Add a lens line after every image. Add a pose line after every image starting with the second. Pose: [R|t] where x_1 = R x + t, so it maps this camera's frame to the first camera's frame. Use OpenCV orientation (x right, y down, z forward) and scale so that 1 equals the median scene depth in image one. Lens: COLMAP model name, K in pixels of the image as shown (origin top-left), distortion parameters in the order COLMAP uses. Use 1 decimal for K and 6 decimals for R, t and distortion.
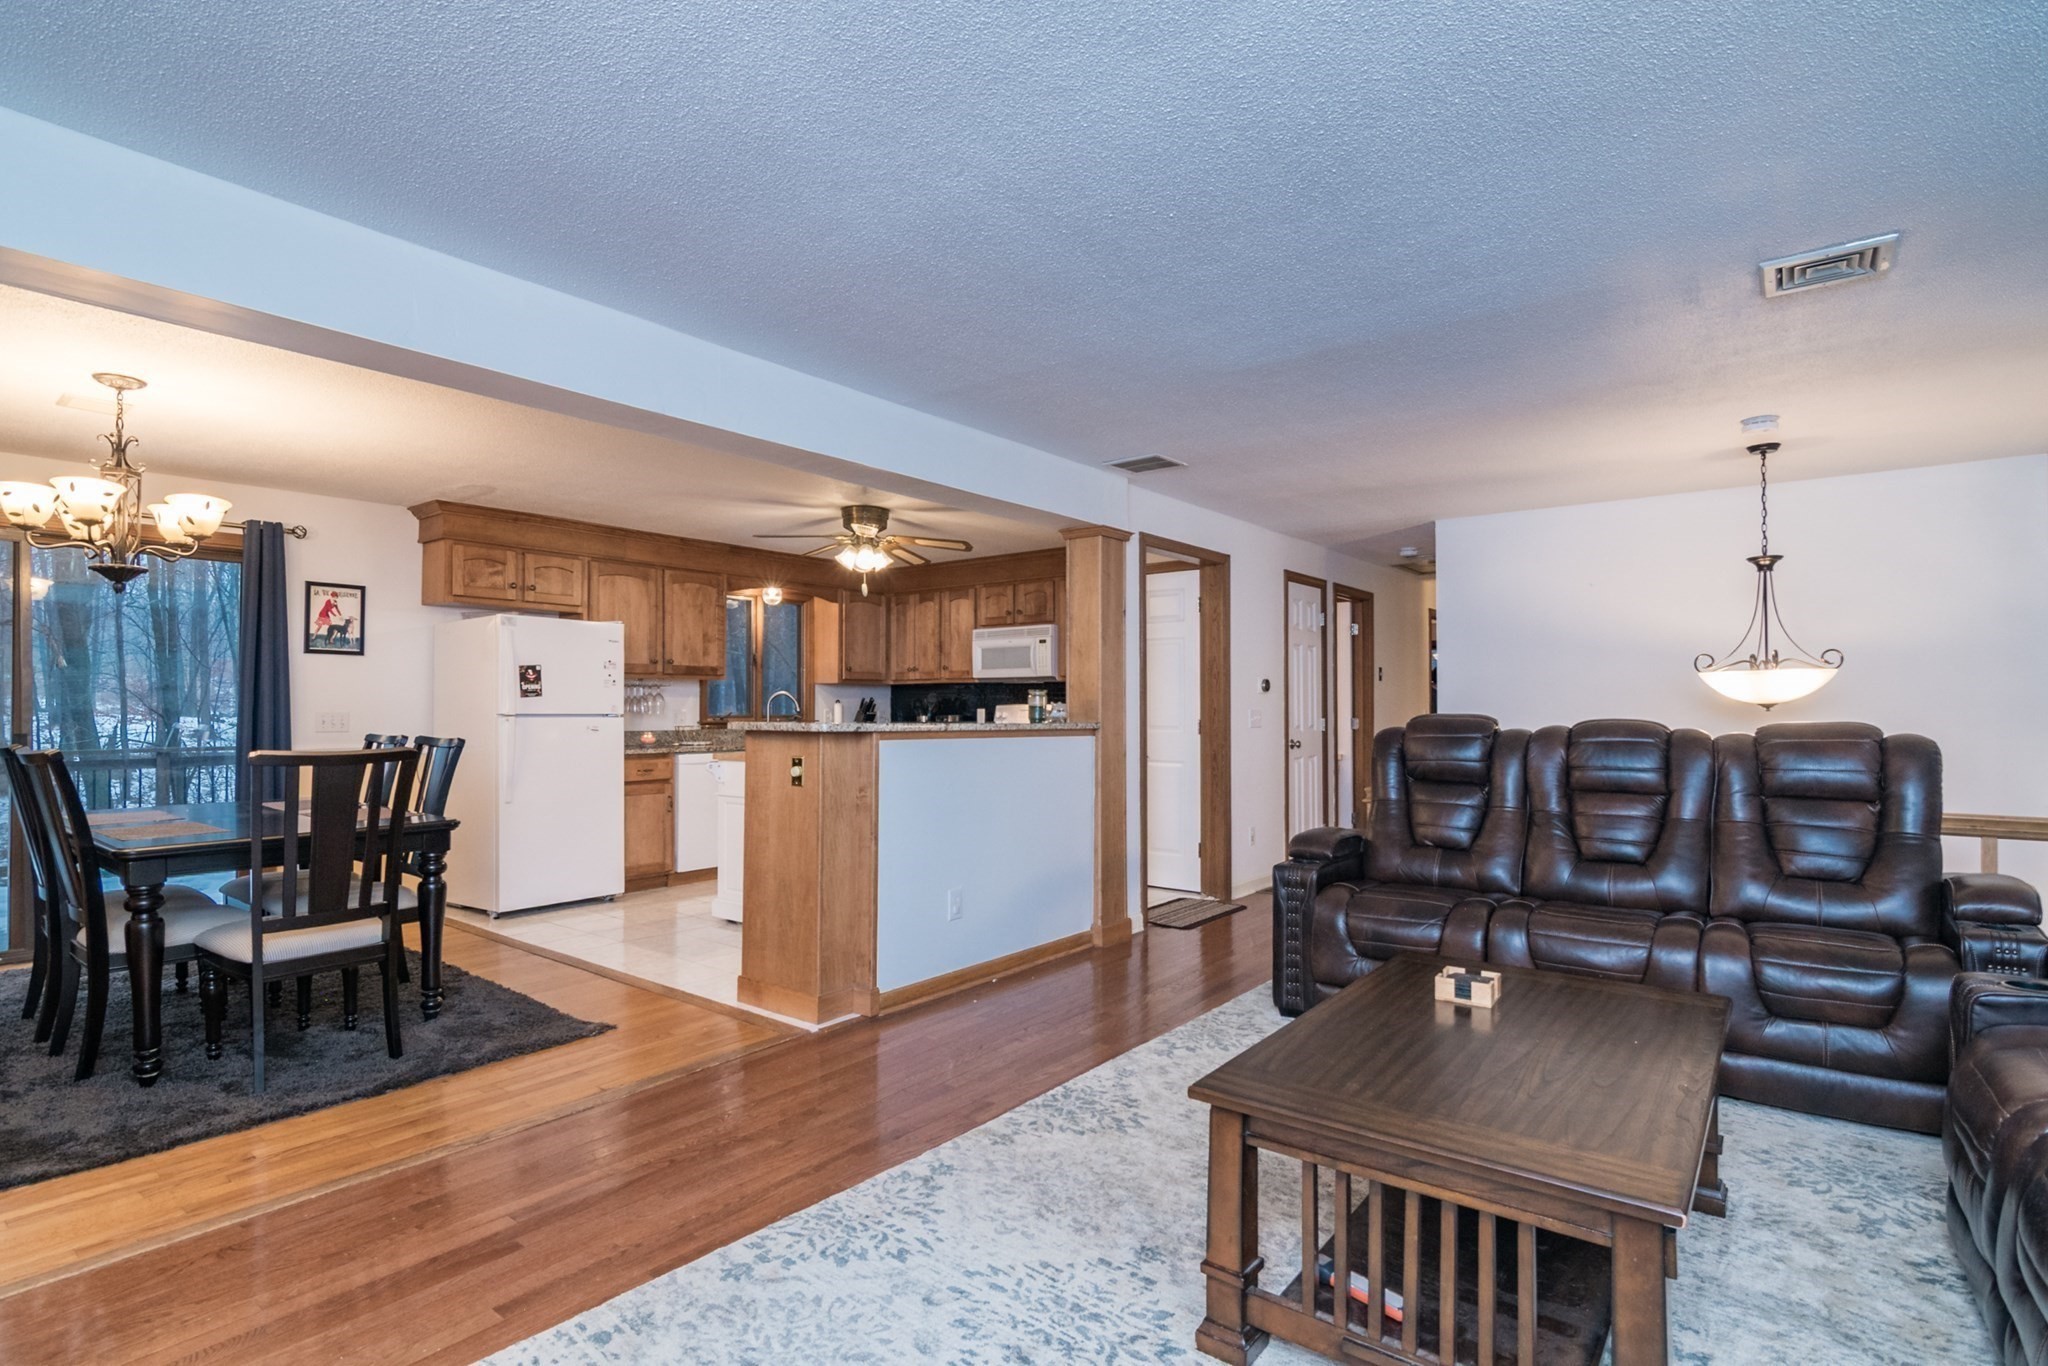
lens RADIAL K [[959.4, 0, 1094.1], [0, 959.4, 699.1], [0, 0, 1]] dist [-0.001569, -0.000099]
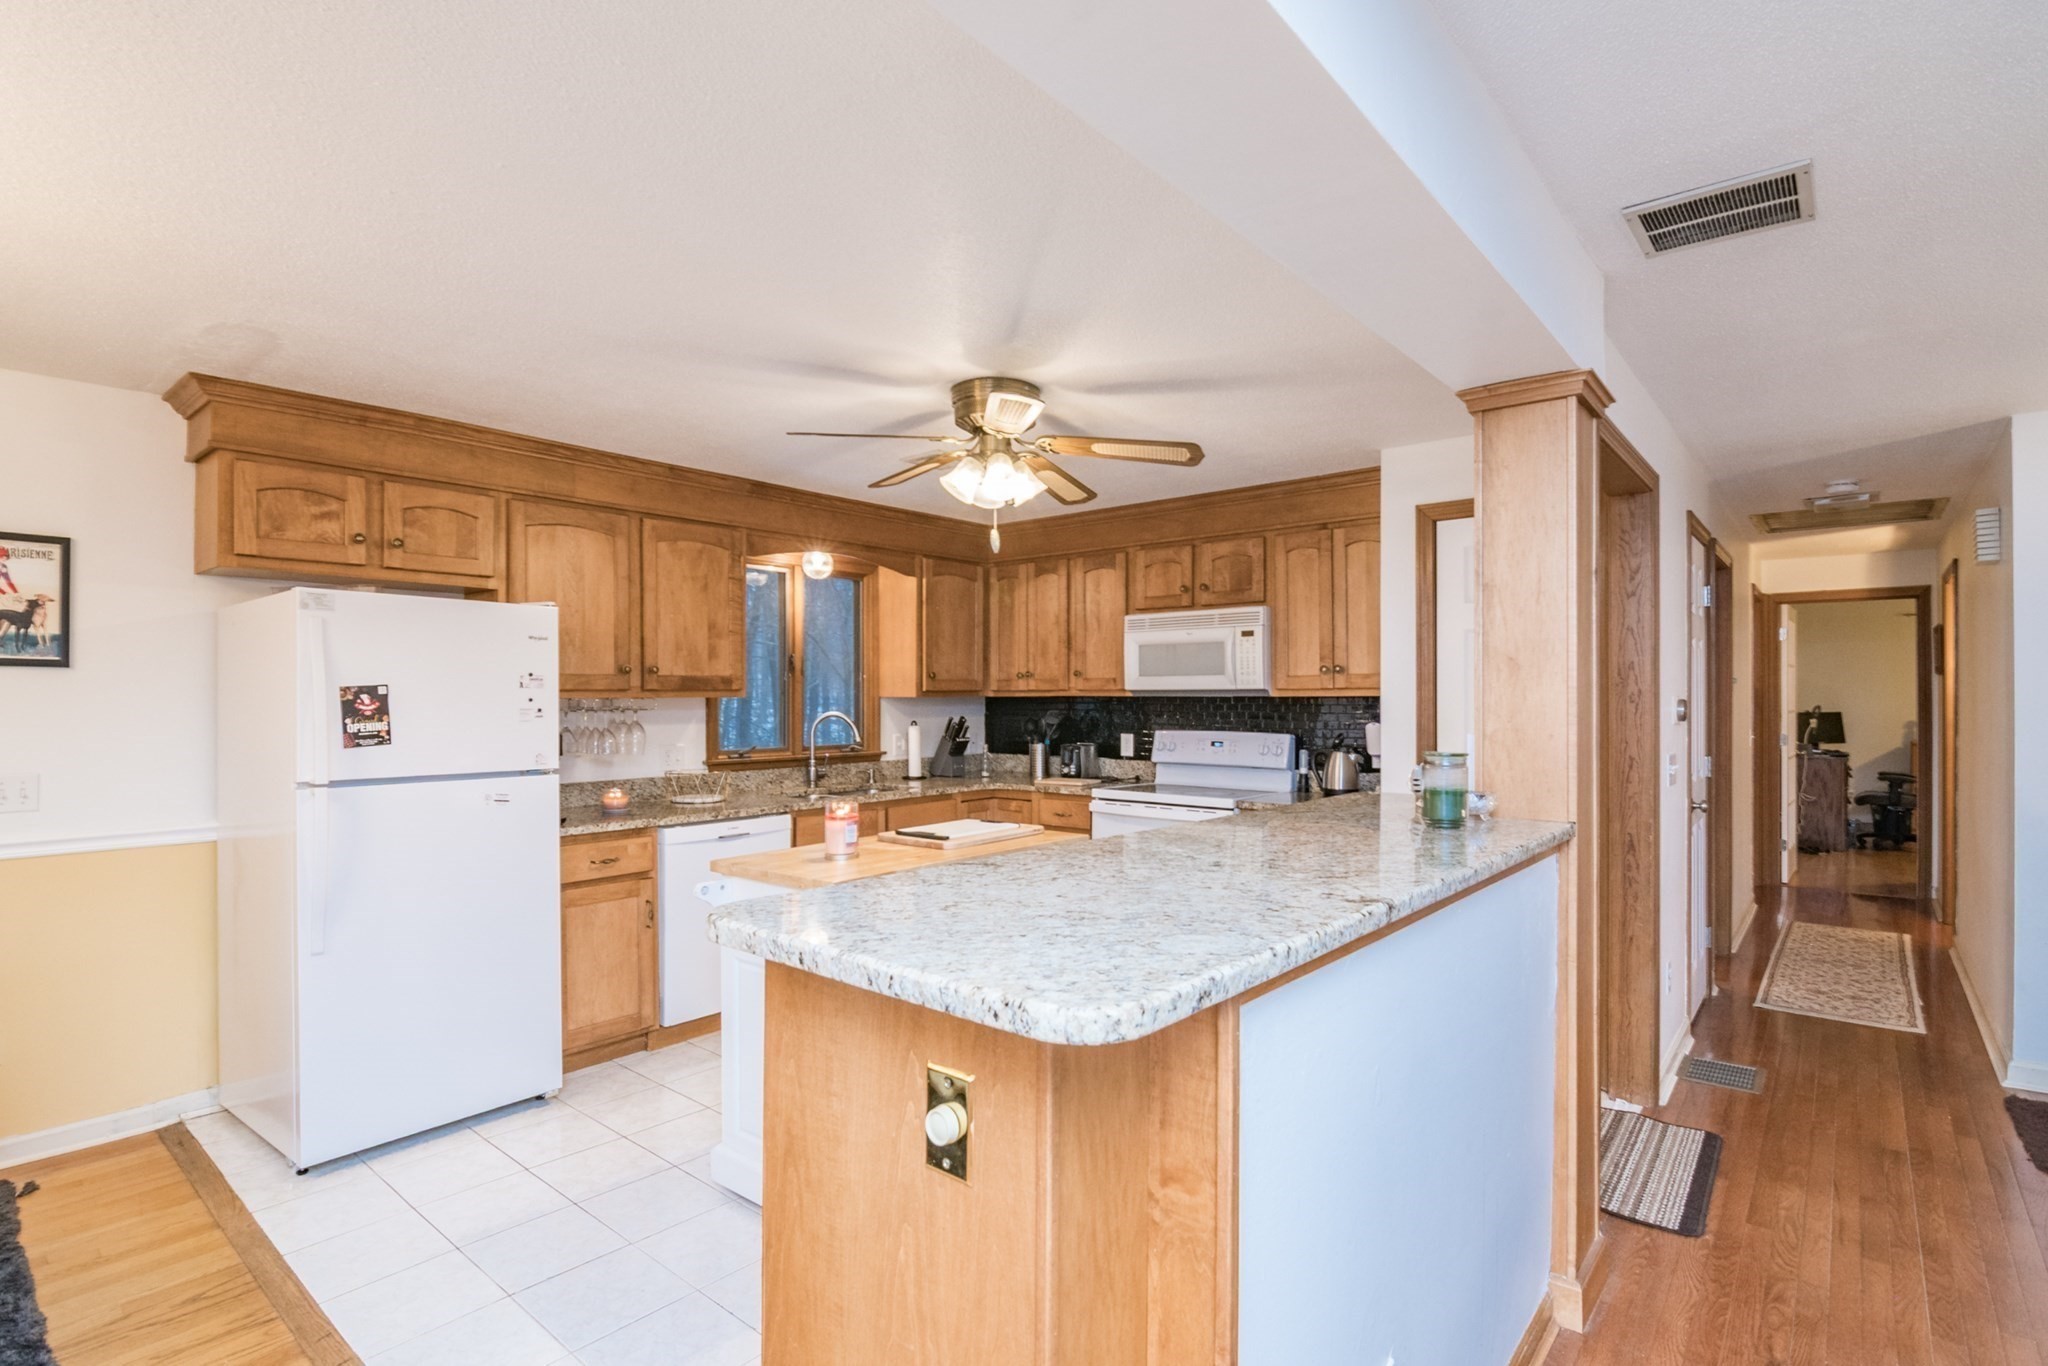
lens RADIAL K [[969.9, 0, 1119.3], [0, 969.9, 695.6], [0, 0, 1]] dist [-0.011372, -0.000782]
pose [[0.999890, -0.002274, -0.014688, -0.138112], [0.002391, 0.999965, 0.007969, -0.026975], [0.014670, -0.008003, 0.999860, 0.392393]]
